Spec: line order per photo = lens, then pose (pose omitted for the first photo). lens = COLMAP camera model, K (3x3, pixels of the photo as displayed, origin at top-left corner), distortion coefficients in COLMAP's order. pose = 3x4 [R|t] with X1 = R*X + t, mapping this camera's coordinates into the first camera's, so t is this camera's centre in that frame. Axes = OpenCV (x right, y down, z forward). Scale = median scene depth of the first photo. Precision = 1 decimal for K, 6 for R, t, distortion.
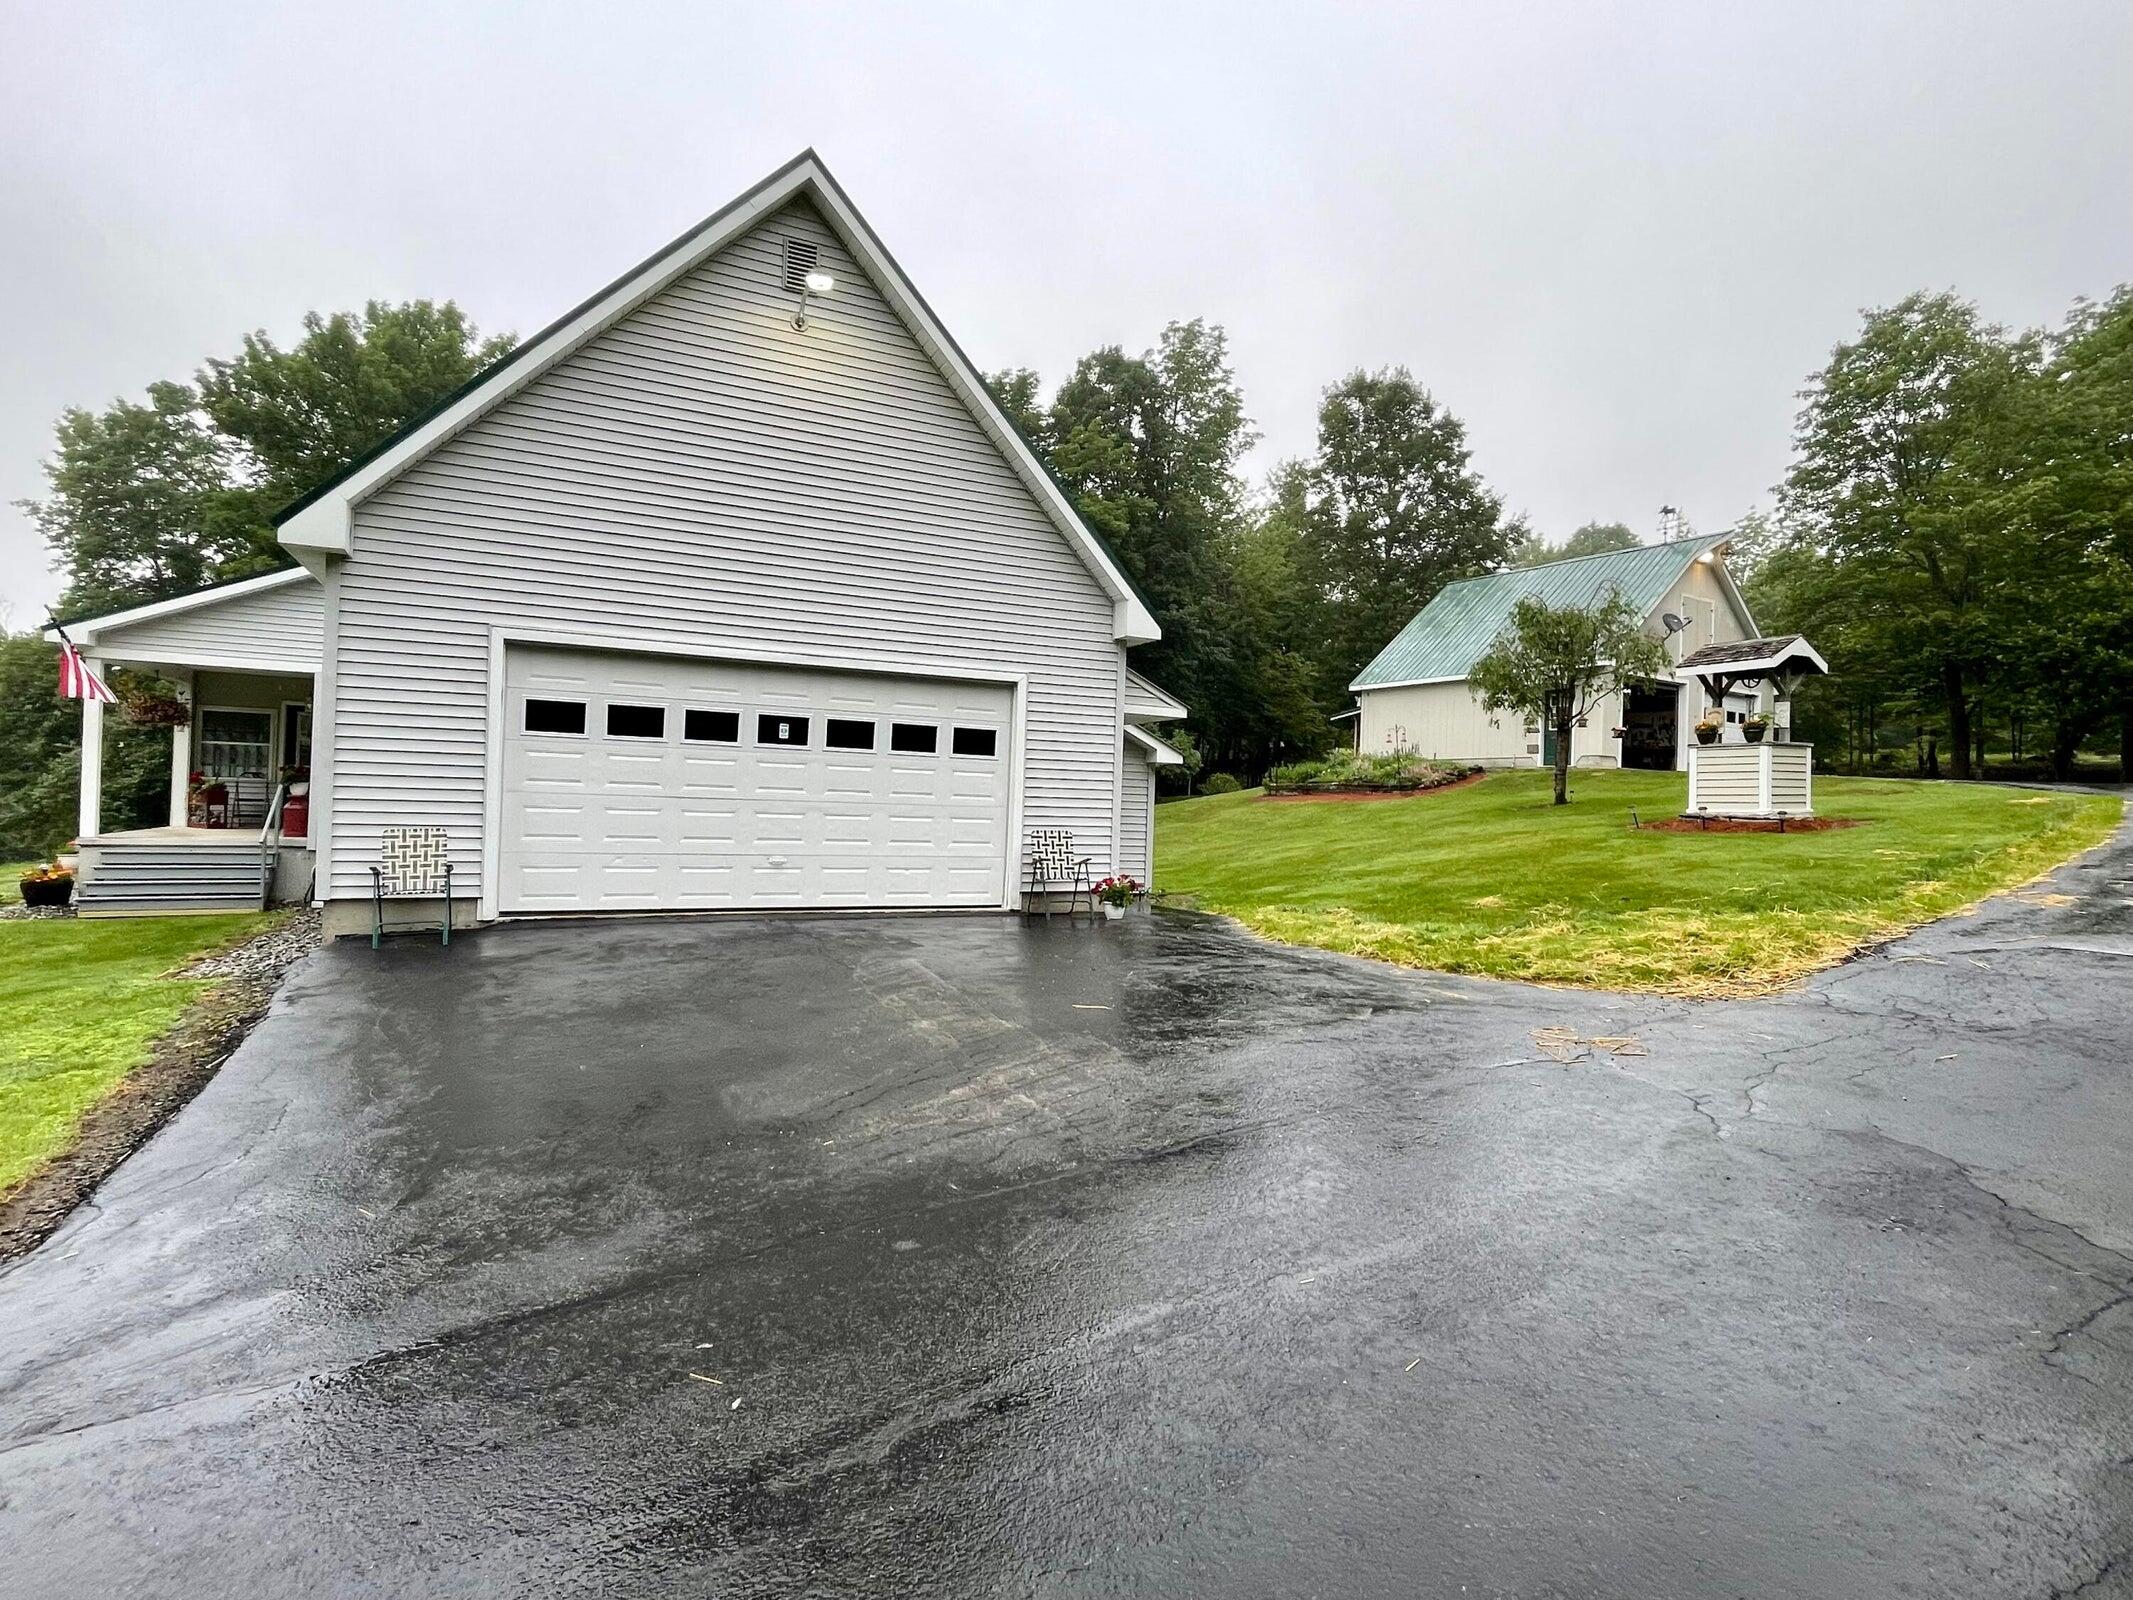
lens RADIAL K [[1094.3, 0, 1052.1], [0, 1094.3, 792.5], [0, 0, 1]] dist [-0.004039, -0.001310]
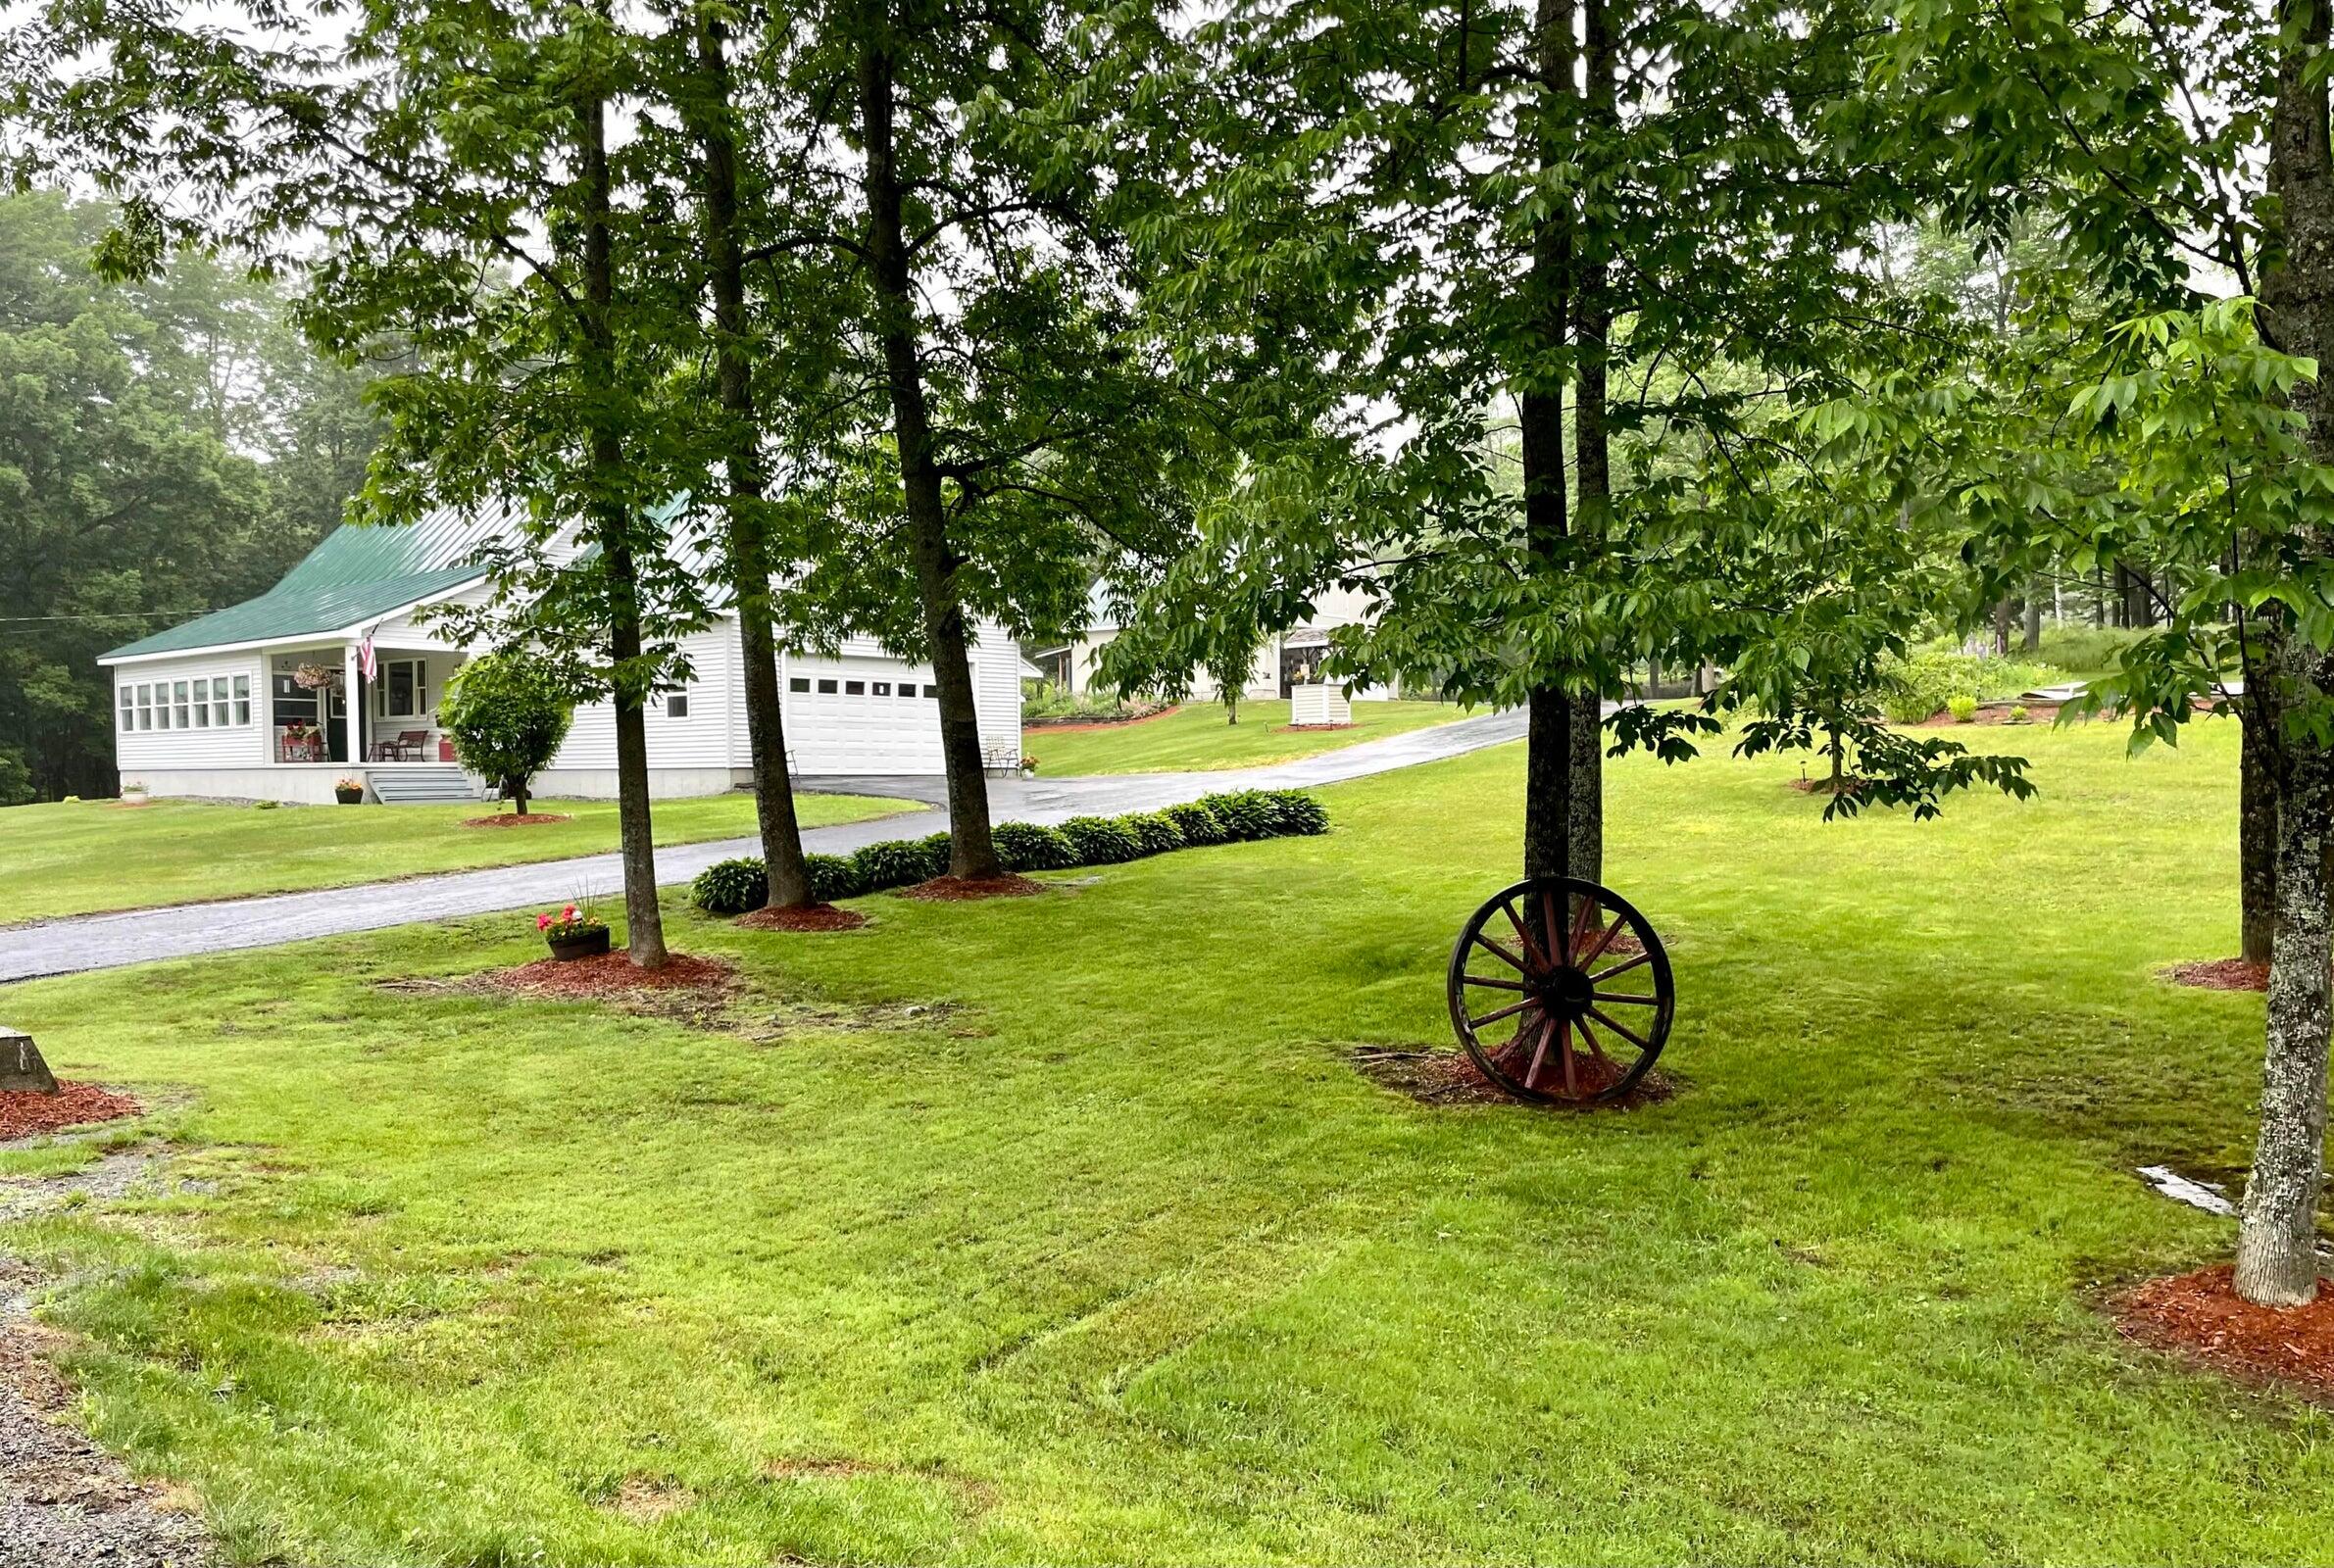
lens RADIAL K [[1787.1, 0, 1171.0], [0, 1787.1, 791.5], [0, 0, 1]] dist [0.035354, 0.007822]
pose [[0.926144, -0.037357, 0.375316, -0.299764], [0.027898, 0.999142, 0.030606, 0.014470], [-0.376137, -0.017875, 0.926391, -0.693798]]
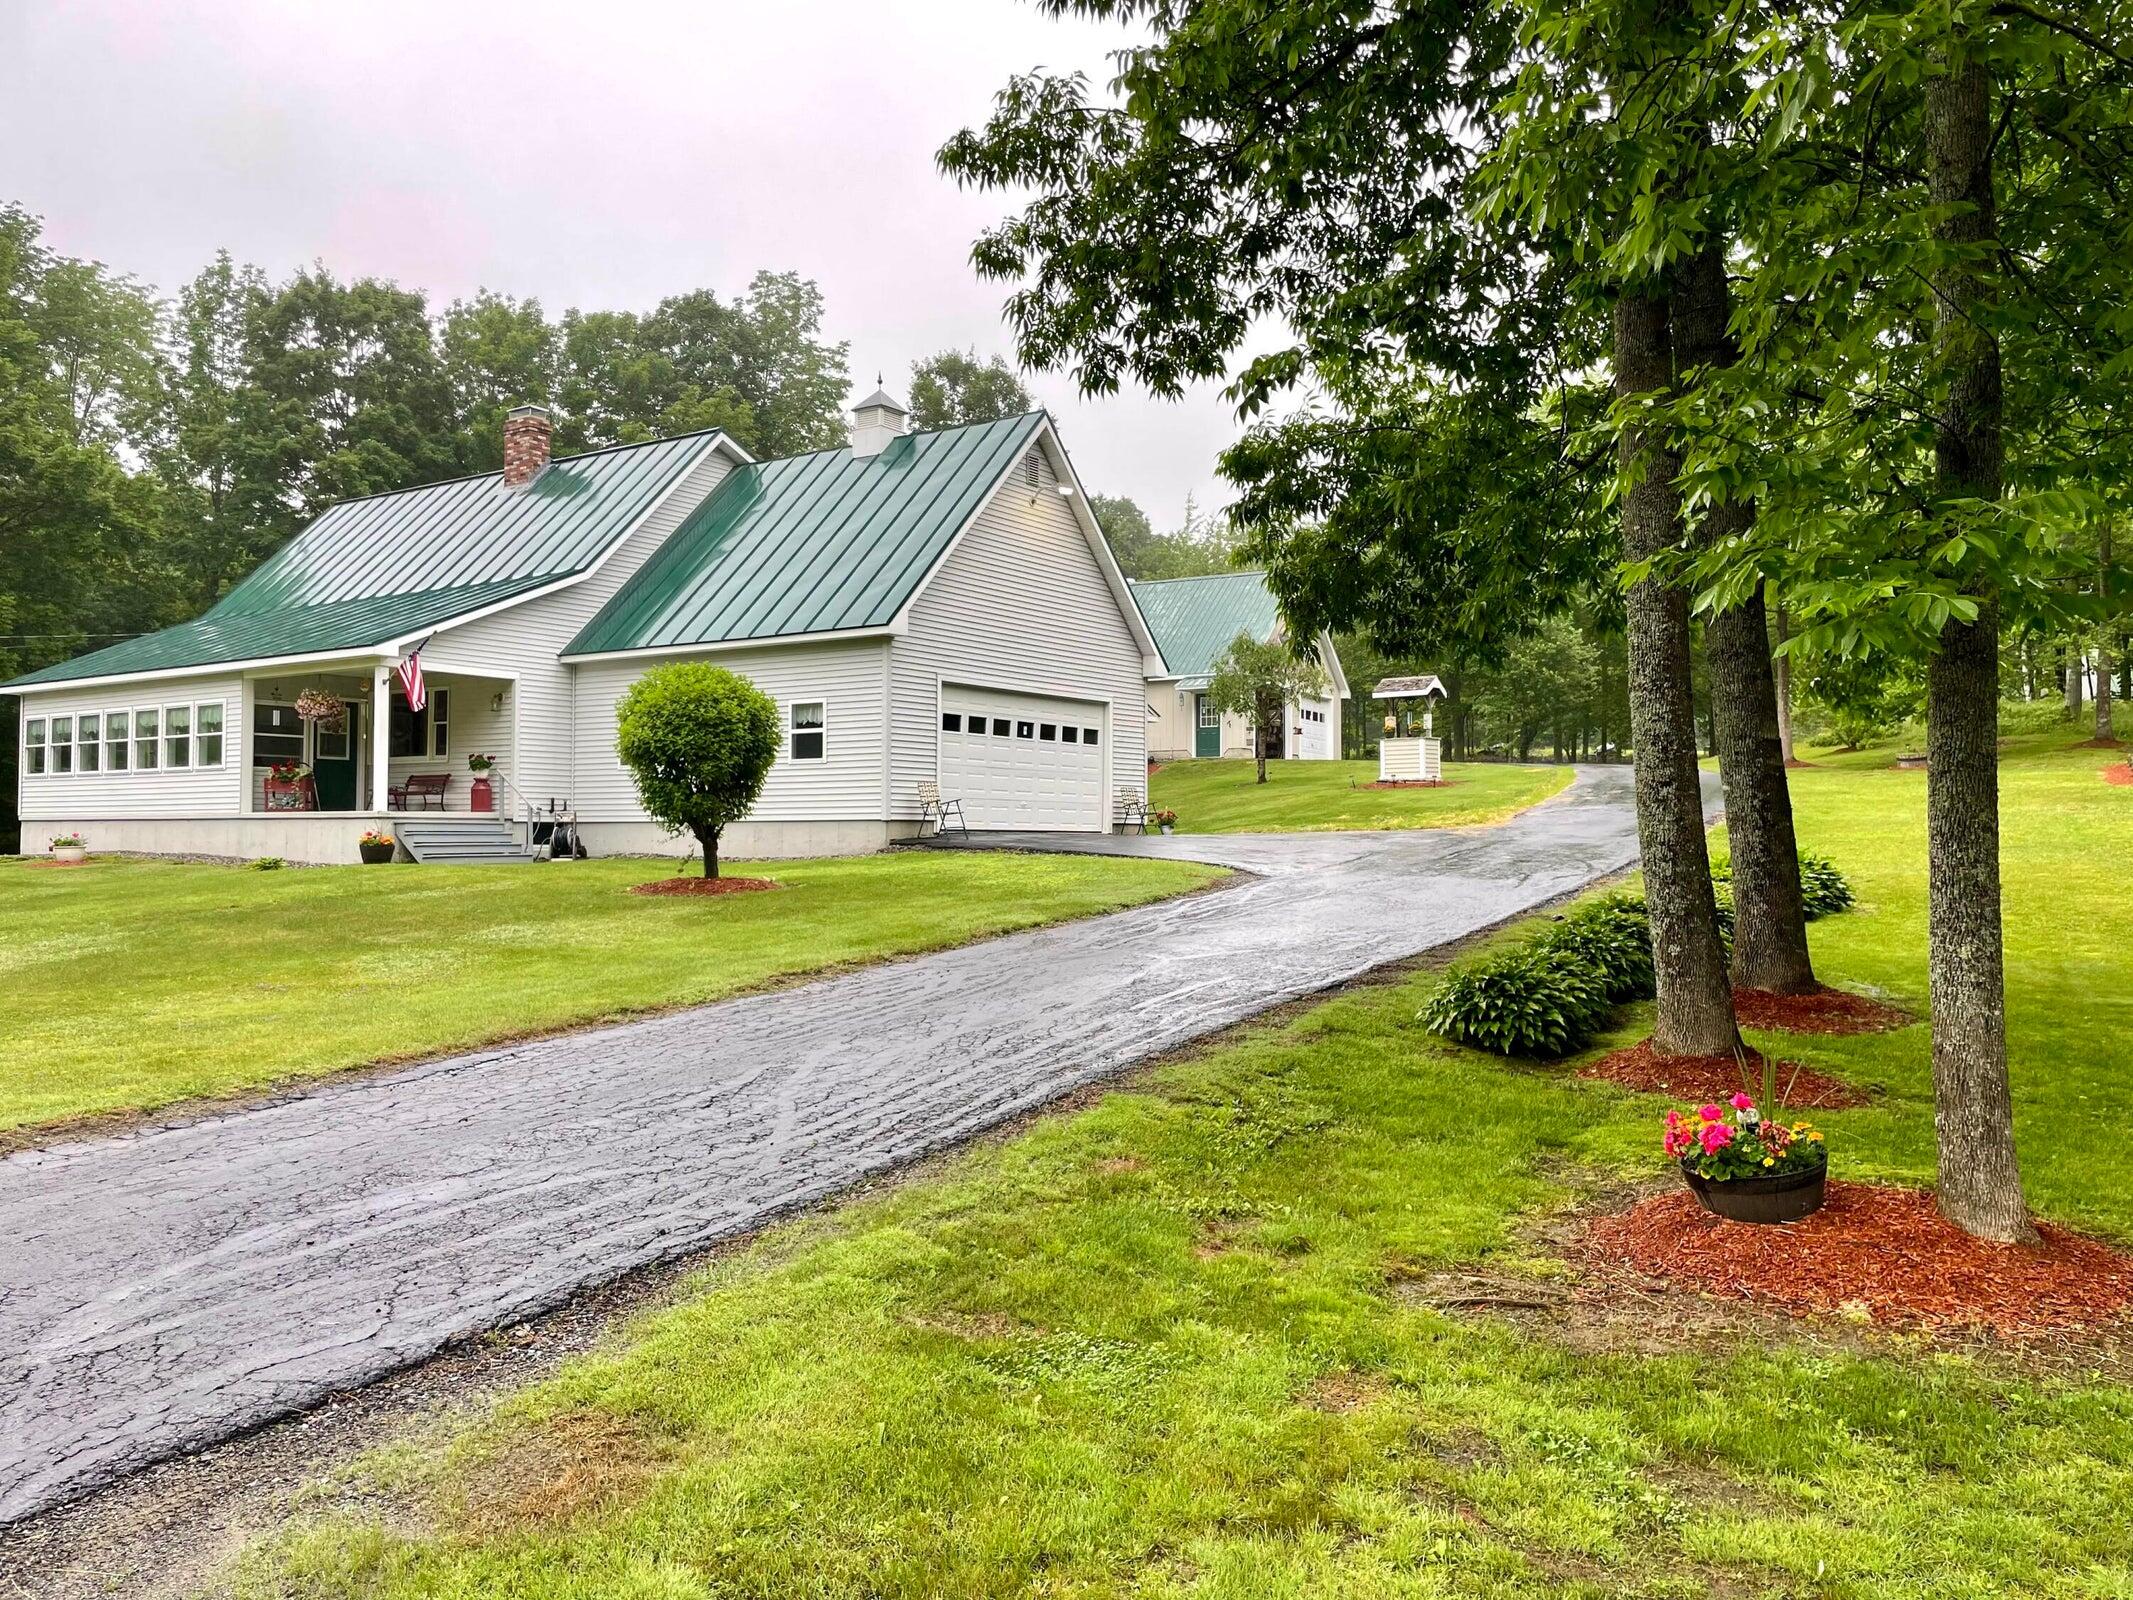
lens RADIAL K [[1616.1, 0, 1073.3], [0, 1616.1, 762.8], [0, 0, 1]] dist [0.040055, -0.027294]
pose [[0.875894, -0.005031, 0.482477, -0.421908], [0.018129, 0.999583, -0.022488, 0.016551], [-0.482163, 0.028444, 0.875620, -0.387406]]
